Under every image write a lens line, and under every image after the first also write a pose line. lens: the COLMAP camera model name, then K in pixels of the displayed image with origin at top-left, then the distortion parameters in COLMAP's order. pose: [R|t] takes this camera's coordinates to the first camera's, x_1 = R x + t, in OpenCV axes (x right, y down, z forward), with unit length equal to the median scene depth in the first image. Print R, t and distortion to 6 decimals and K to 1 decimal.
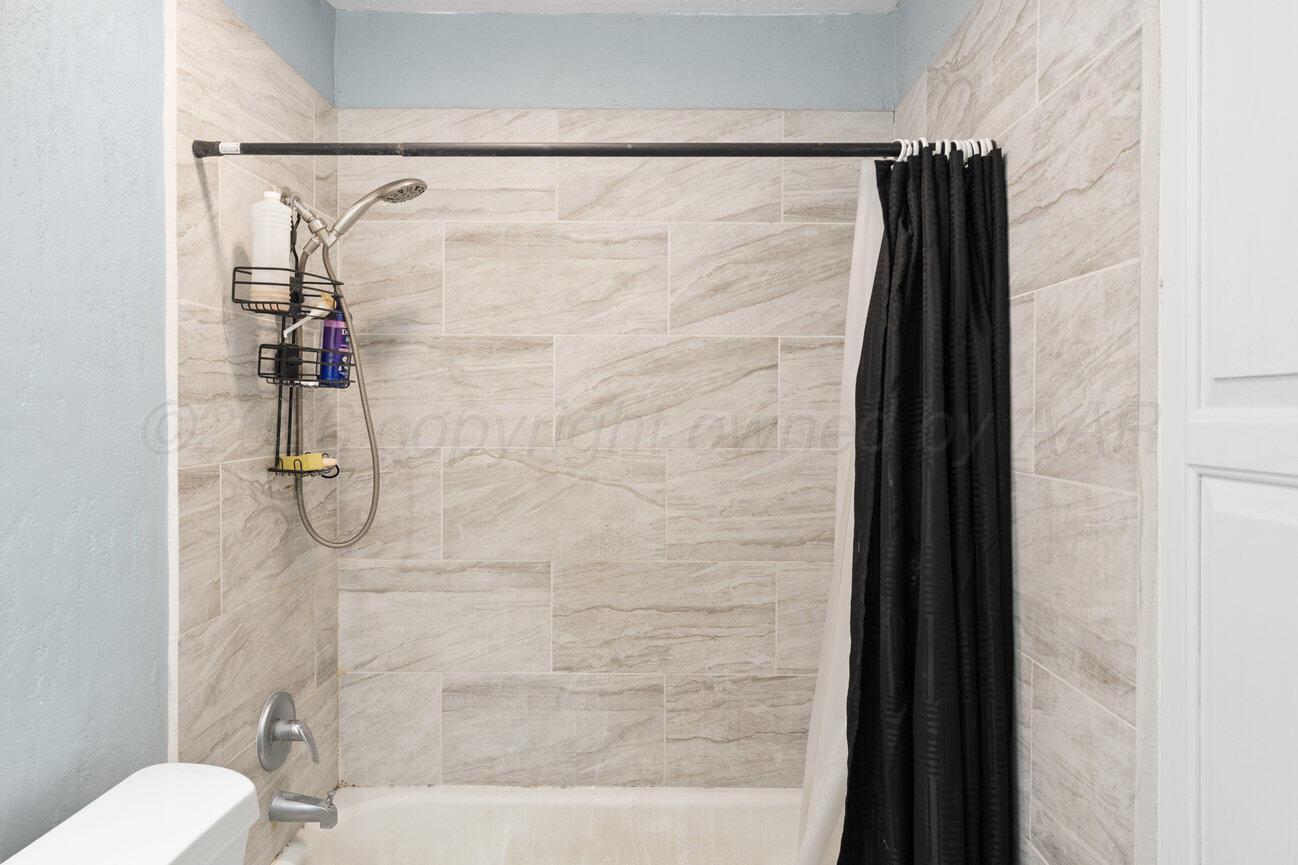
lens RADIAL K [[845.1, 0, 650.2], [0, 845.1, 421.2], [0, 0, 1]] dist [0.000116, -0.001472]
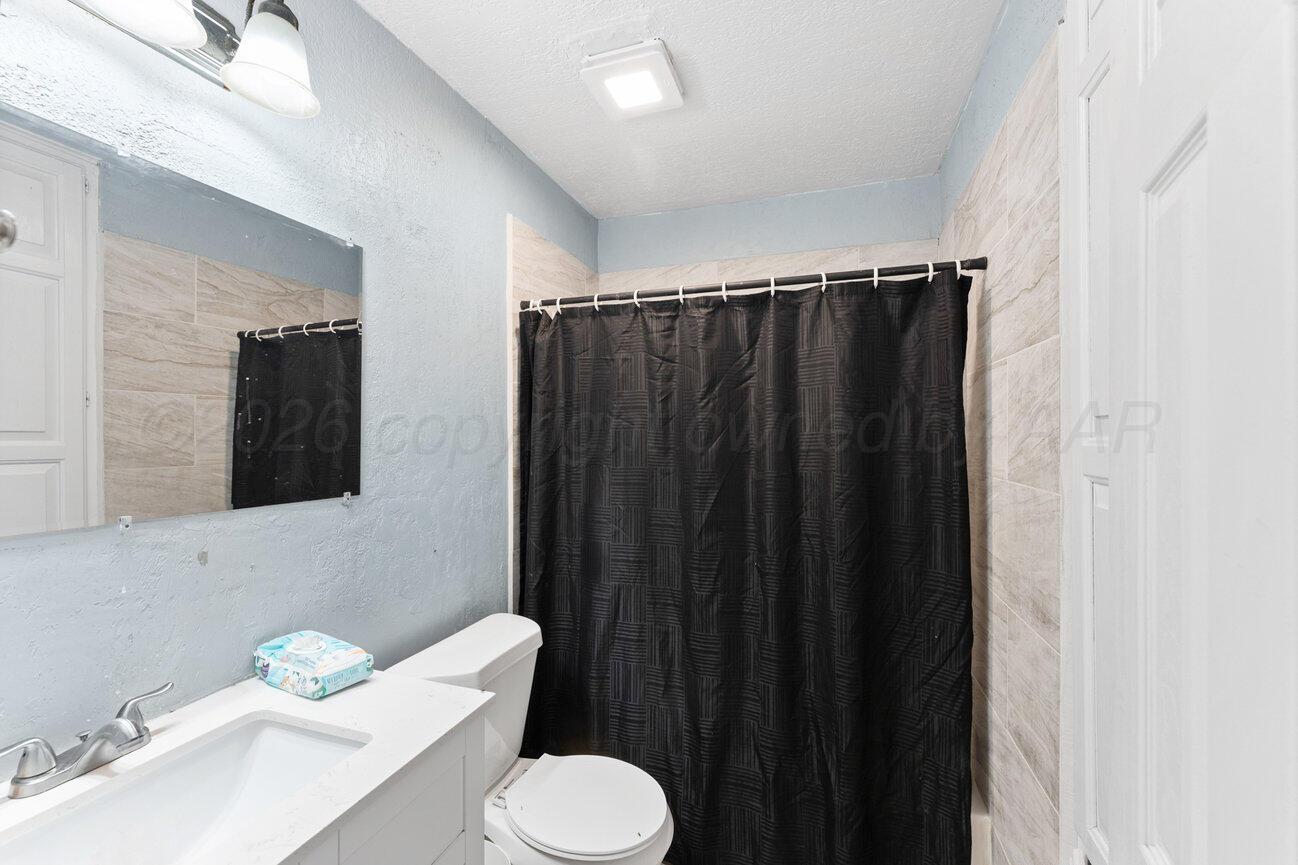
lens RADIAL K [[532.5, 0, 649.8], [0, 532.5, 439.4], [0, 0, 1]] dist [0.001096, 0.000127]
pose [[0.946166, 0.002190, -0.323674, 0.175727], [-0.004707, 0.999964, -0.006993, -0.000185], [0.323647, 0.008140, 0.946143, -0.095303]]
